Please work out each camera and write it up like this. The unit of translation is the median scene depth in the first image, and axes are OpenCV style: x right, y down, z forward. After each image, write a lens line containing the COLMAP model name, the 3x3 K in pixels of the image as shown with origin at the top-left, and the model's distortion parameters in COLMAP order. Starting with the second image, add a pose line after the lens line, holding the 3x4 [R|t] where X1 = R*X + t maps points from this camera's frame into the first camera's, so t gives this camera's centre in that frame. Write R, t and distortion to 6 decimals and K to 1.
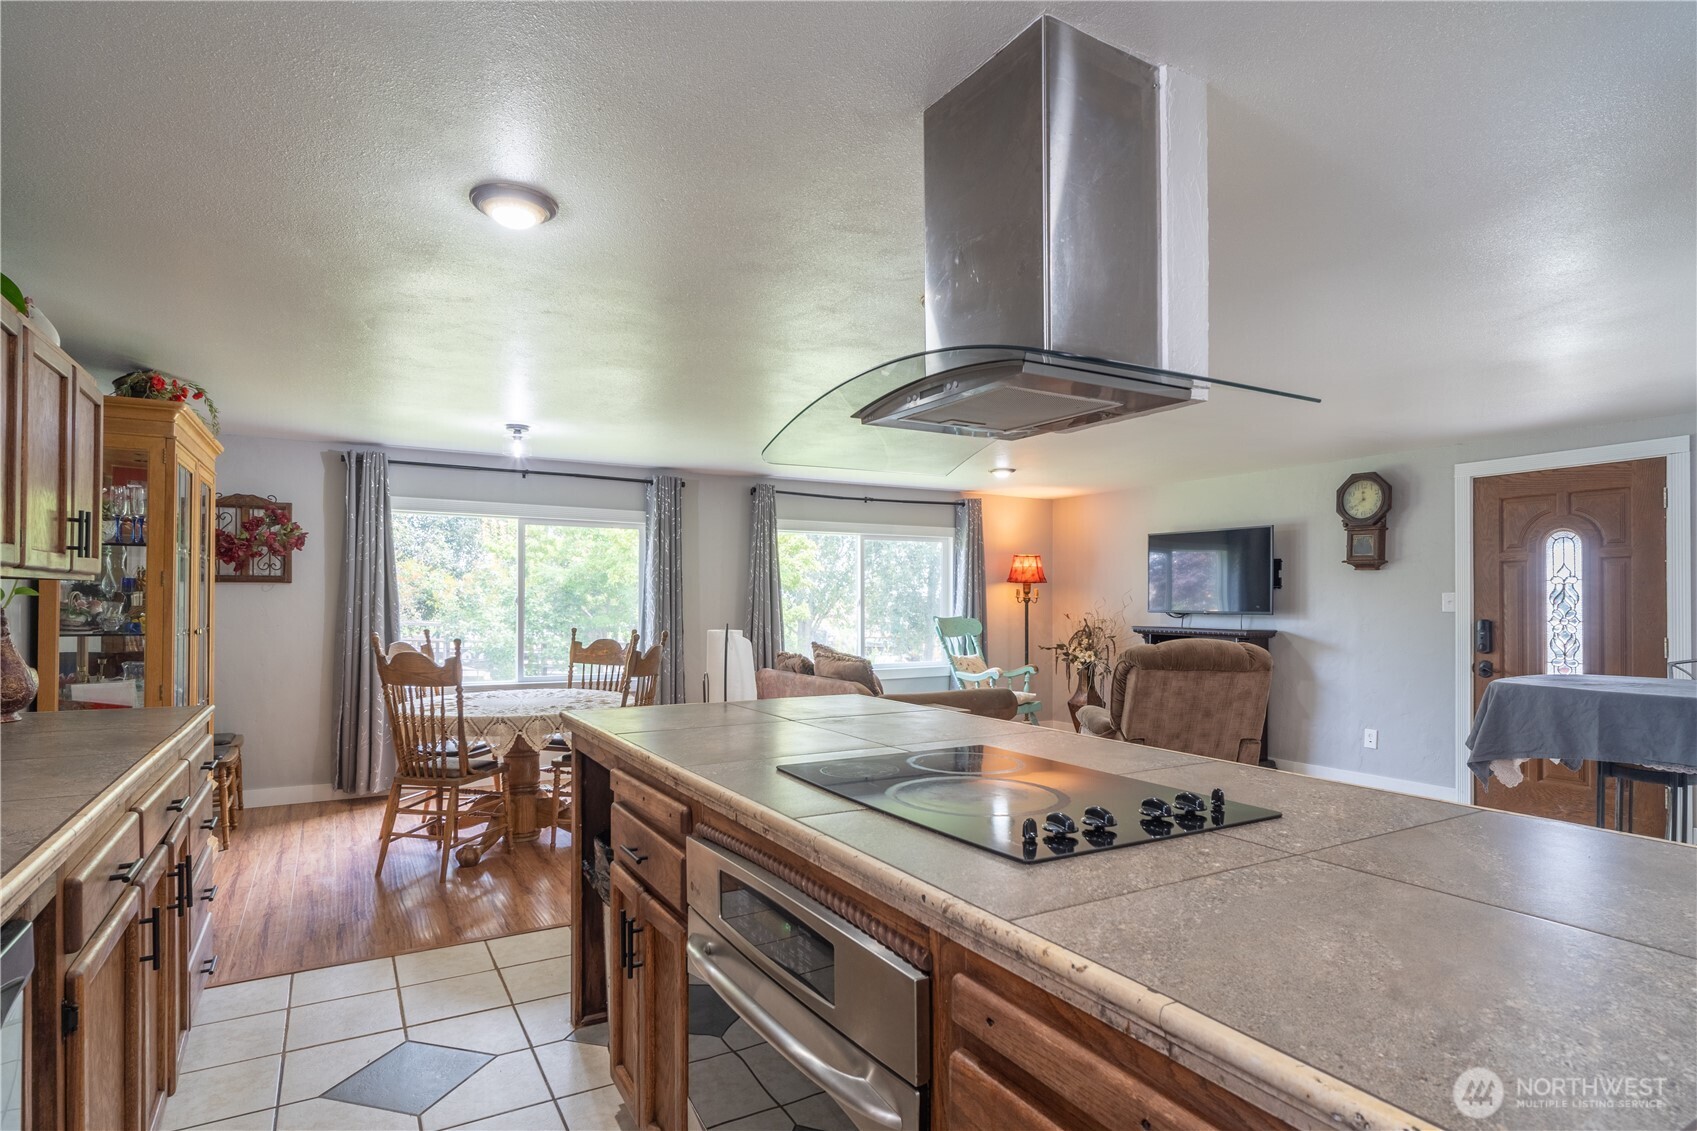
lens RADIAL K [[881.6, 0, 838.1], [0, 881.6, 596.7], [0, 0, 1]] dist [0.001378, 0.000182]
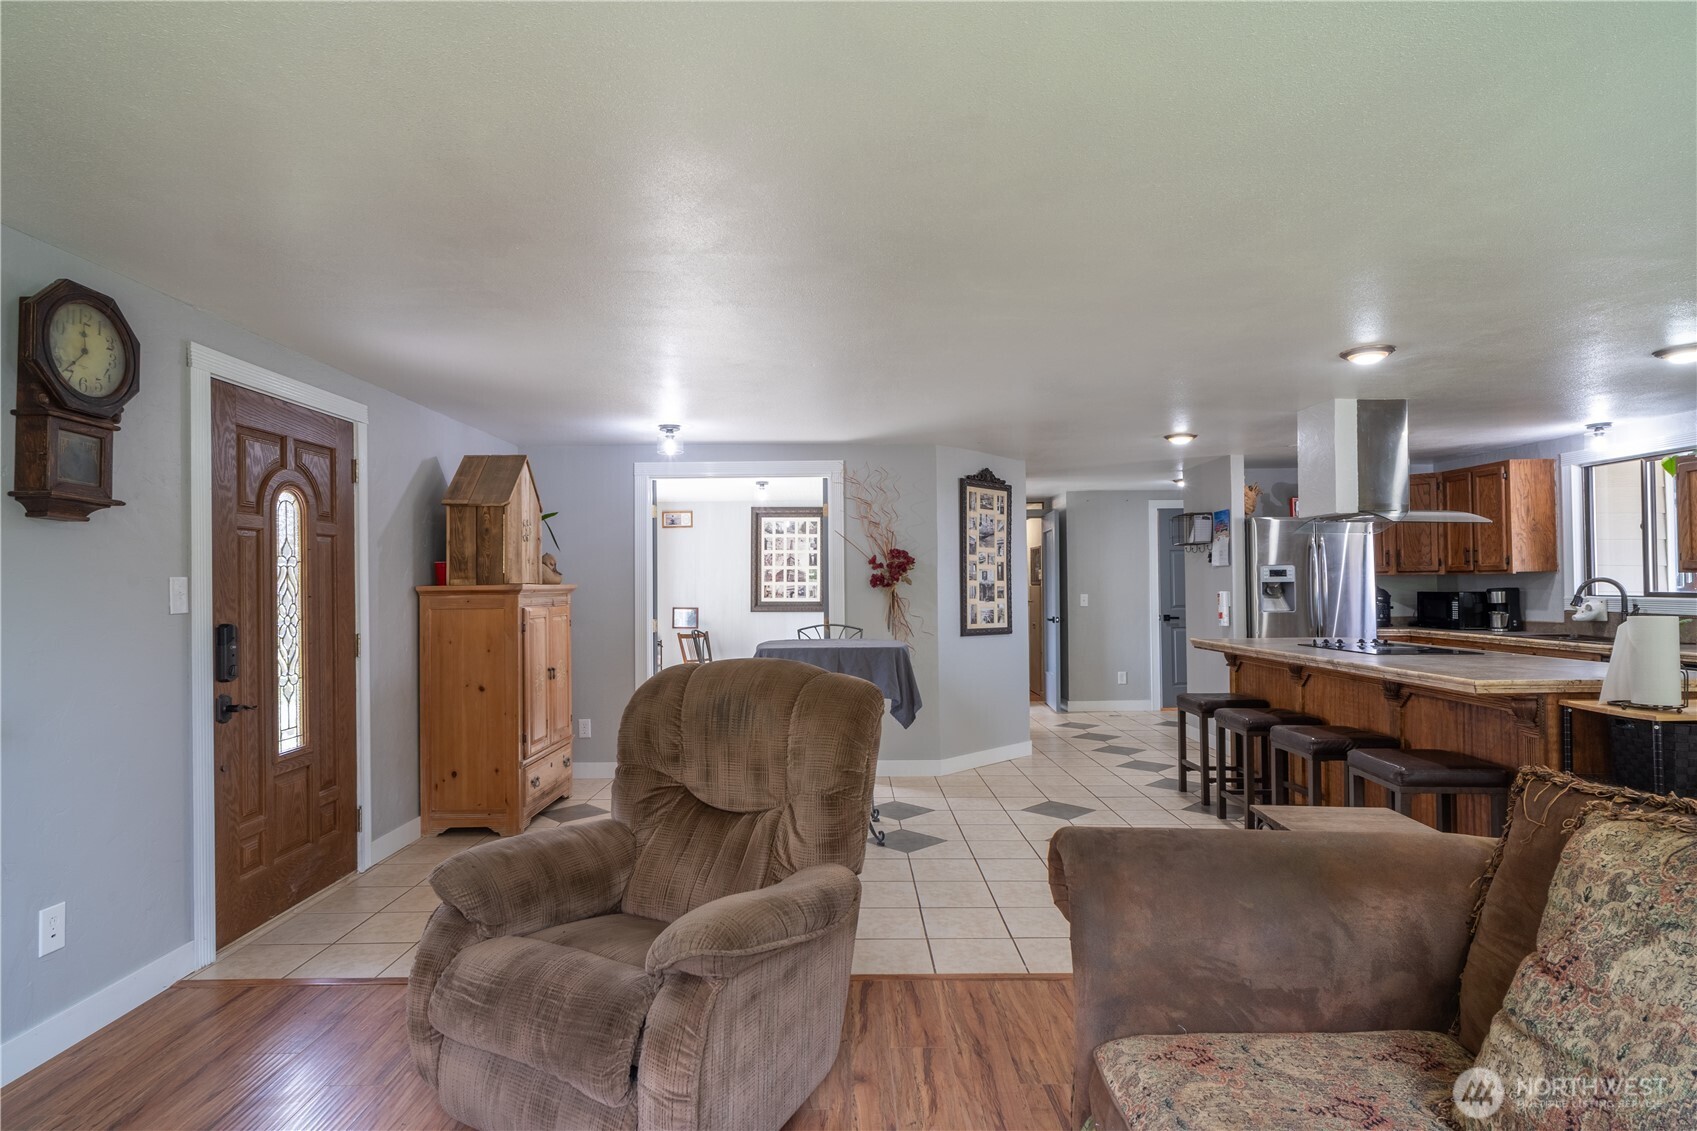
lens RADIAL K [[875.3, 0, 845.7], [0, 875.3, 571.6], [0, 0, 1]] dist [-0.006519, -0.000438]
pose [[-0.868589, 0.013595, 0.495347, 0.082578], [0.004092, 0.999786, -0.020265, 0.004262], [-0.495516, -0.015575, -0.868459, 1.206848]]
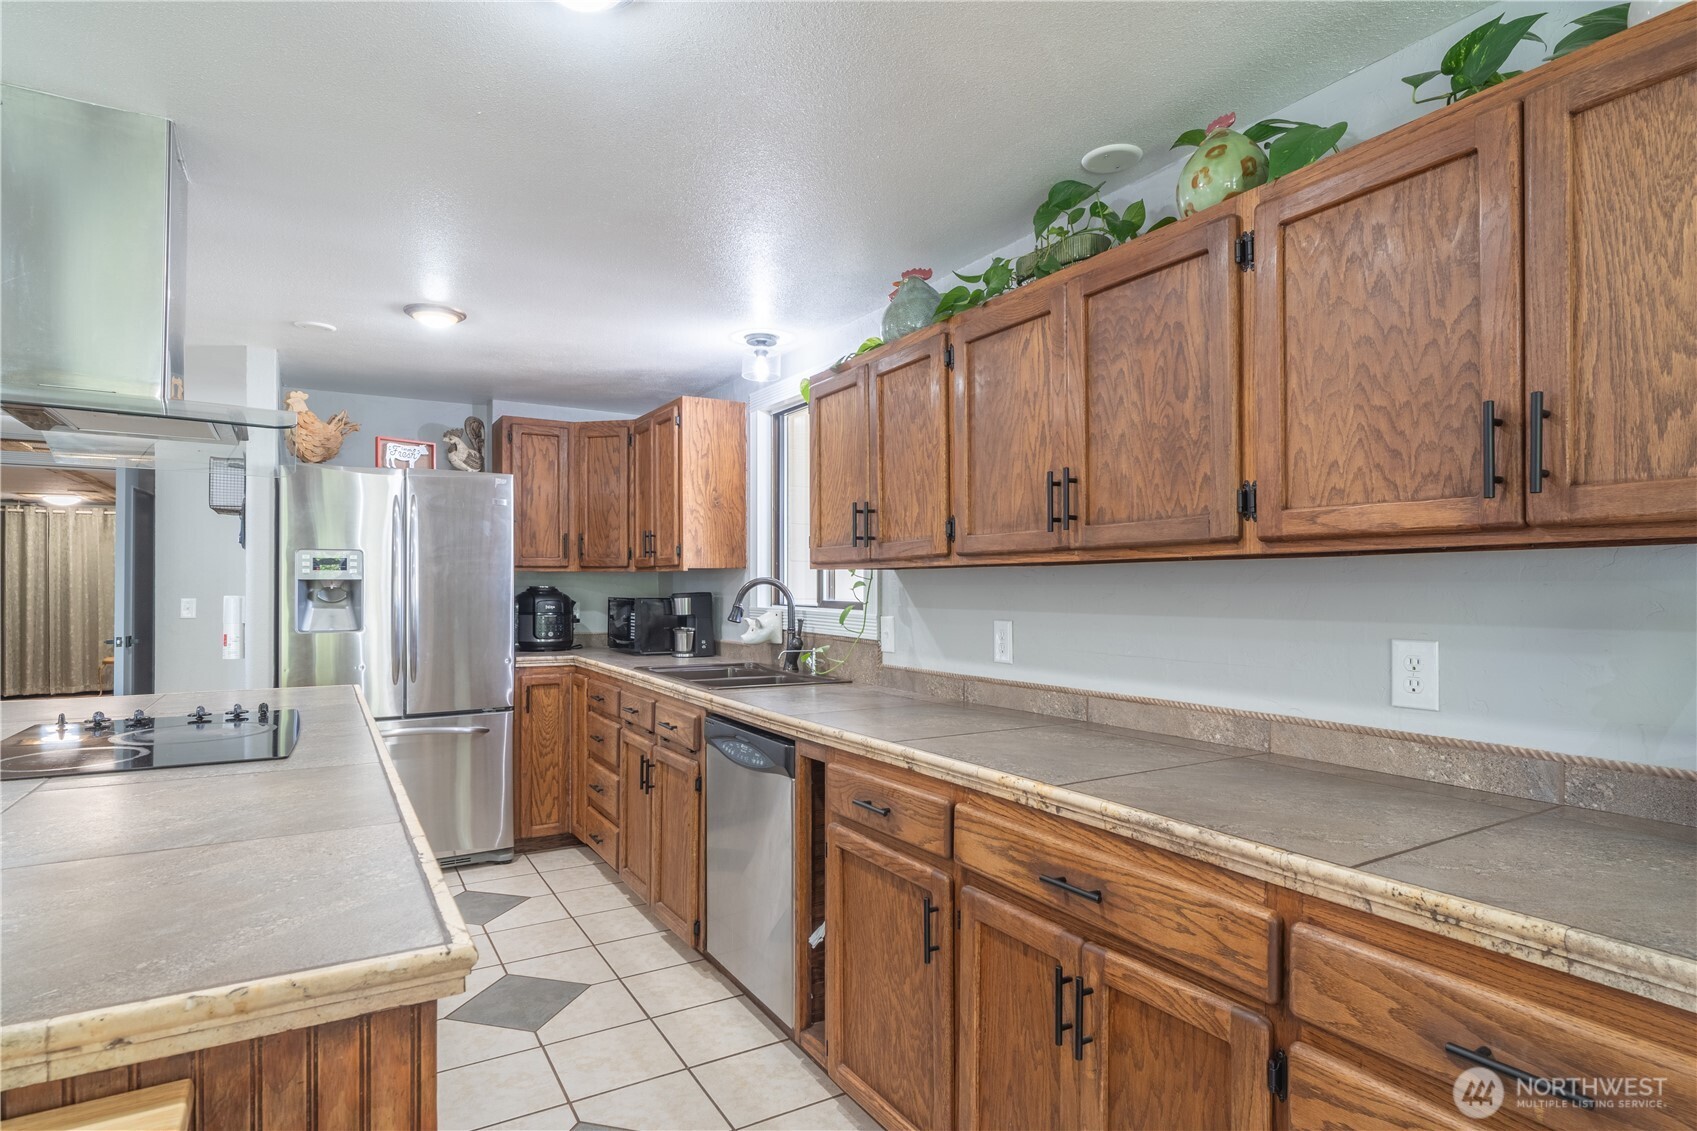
lens RADIAL K [[890.1, 0, 841.9], [0, 890.1, 588.7], [0, 0, 1]] dist [-0.003844, 0.000547]
pose [[-0.999871, -0.003294, -0.015727, -0.202227], [-0.003276, 0.999994, -0.001227, 0.003257], [0.015731, -0.001175, -0.999876, 0.613428]]
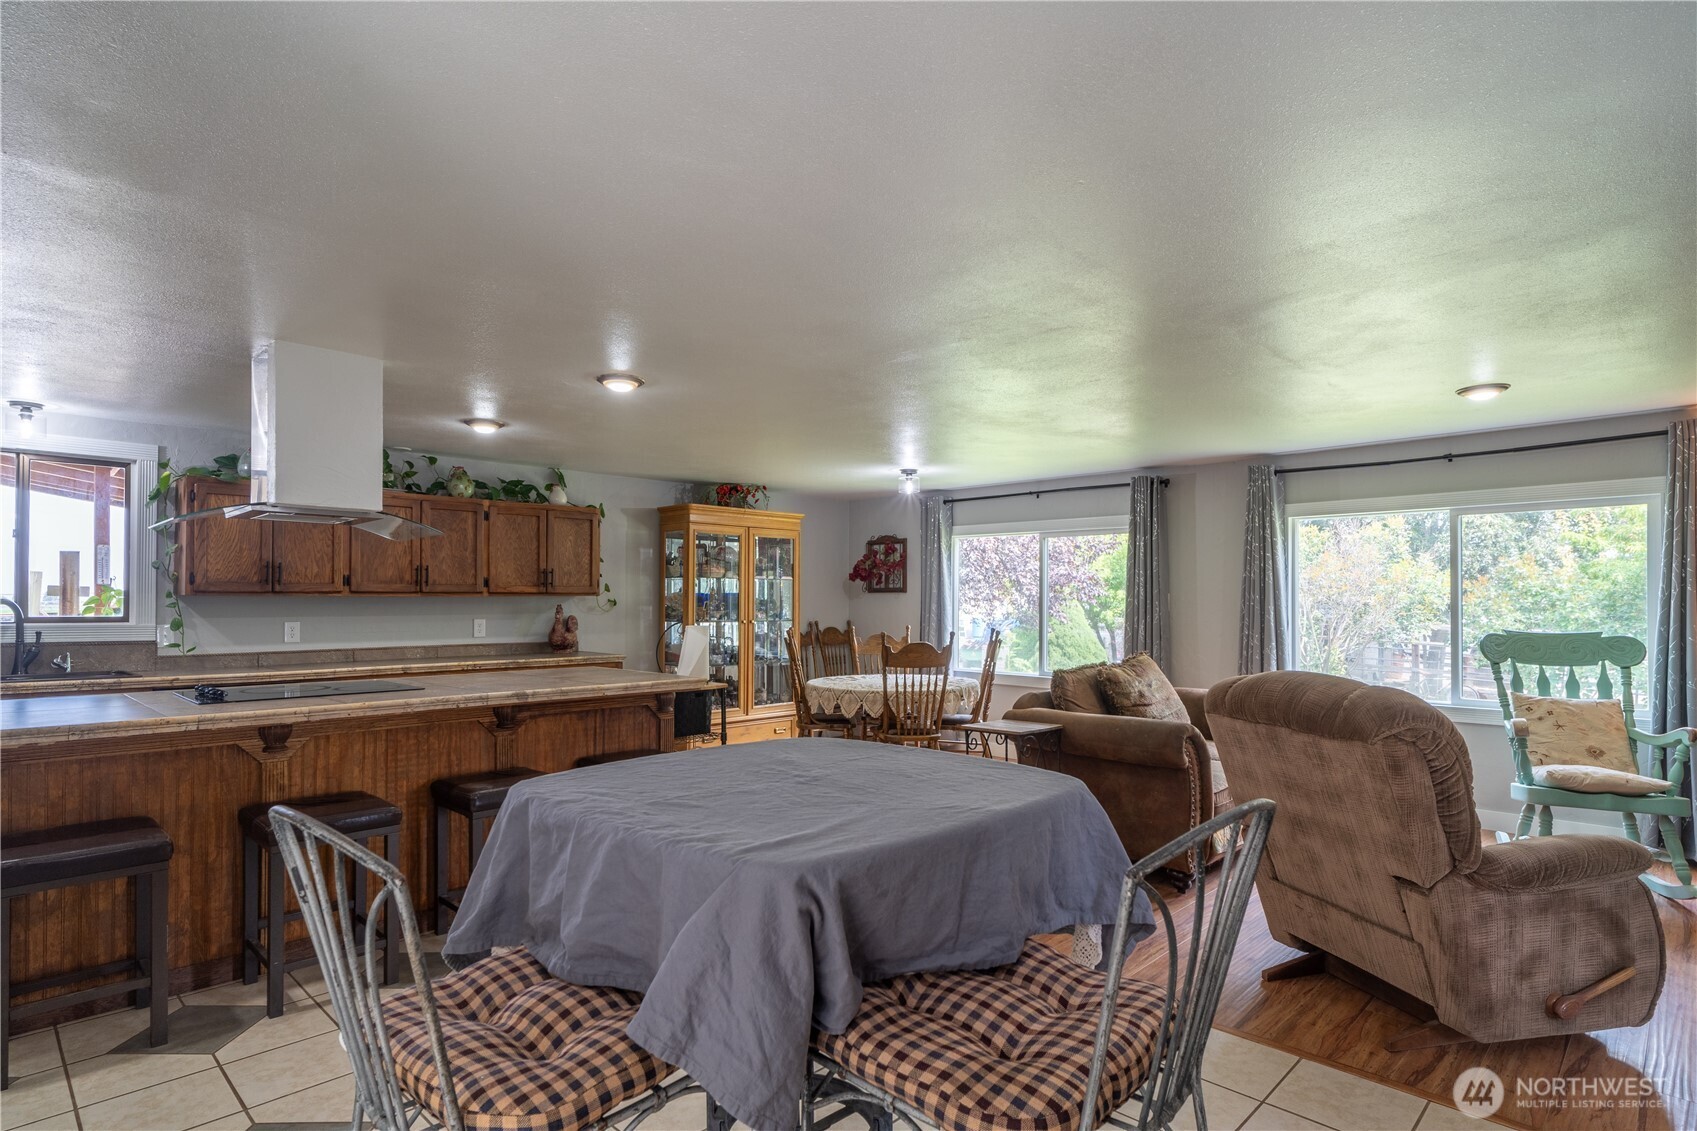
lens RADIAL K [[890.1, 0, 841.9], [0, 890.1, 588.7], [0, 0, 1]] dist [-0.003844, 0.000547]
pose [[0.270090, -0.015943, -0.962703, 0.738460], [0.004066, 0.999873, -0.015418, 0.000898], [0.962826, 0.000250, 0.270121, 0.466425]]
